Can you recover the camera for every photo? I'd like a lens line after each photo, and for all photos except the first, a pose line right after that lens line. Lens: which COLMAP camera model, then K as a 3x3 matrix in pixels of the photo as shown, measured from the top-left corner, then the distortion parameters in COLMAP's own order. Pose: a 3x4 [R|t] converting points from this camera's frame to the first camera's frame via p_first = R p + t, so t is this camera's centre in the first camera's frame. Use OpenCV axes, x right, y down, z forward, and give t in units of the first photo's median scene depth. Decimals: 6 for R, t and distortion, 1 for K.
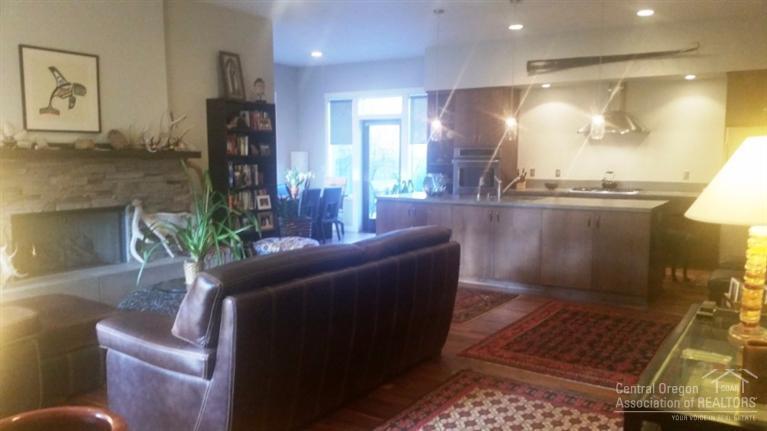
lens RADIAL K [[625.3, 0, 381.0], [0, 625.3, 245.6], [0, 0, 1]] dist [0.086041, -0.179246]
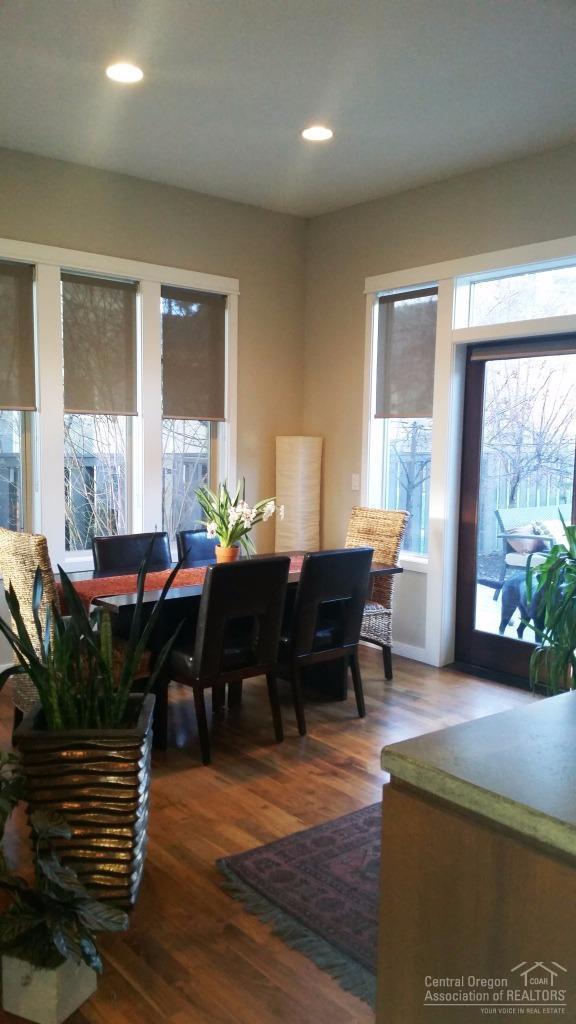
lens RADIAL K [[834.8, 0, 285.2], [0, 834.8, 514.4], [0, 0, 1]] dist [0.086041, -0.179246]
pose [[0.946793, 0.047393, -0.318334, 0.027105], [-0.066051, 0.996658, -0.048068, -0.079984], [0.314992, 0.066537, 0.946759, 0.537228]]
